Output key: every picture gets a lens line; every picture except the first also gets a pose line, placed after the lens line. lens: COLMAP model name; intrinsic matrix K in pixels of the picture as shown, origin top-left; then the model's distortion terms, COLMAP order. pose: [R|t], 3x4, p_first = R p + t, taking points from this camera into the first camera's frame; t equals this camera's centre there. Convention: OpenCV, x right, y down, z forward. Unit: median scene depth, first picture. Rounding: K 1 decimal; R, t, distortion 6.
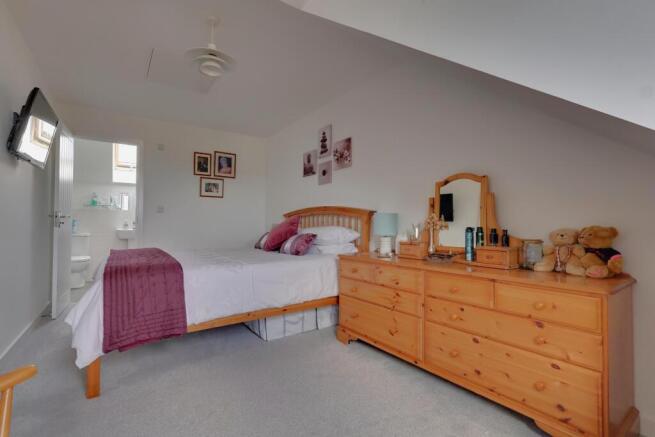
lens RADIAL K [[300.9, 0, 327.8], [0, 300.9, 219.0], [0, 0, 1]] dist [0.000918, -0.001032]
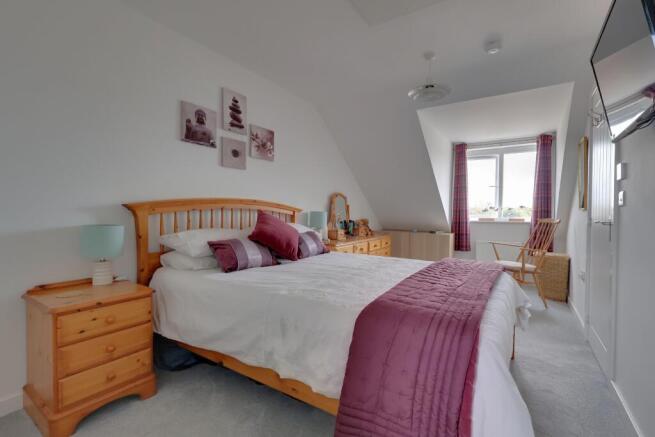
lens RADIAL K [[300.9, 0, 328.1], [0, 300.9, 218.2], [0, 0, 1]] dist [0.000918, -0.001032]
pose [[-0.352201, -0.015335, 0.935799, -0.822478], [-0.024474, 0.999675, 0.007171, -0.002865], [-0.935605, -0.020377, -0.352461, 1.072709]]
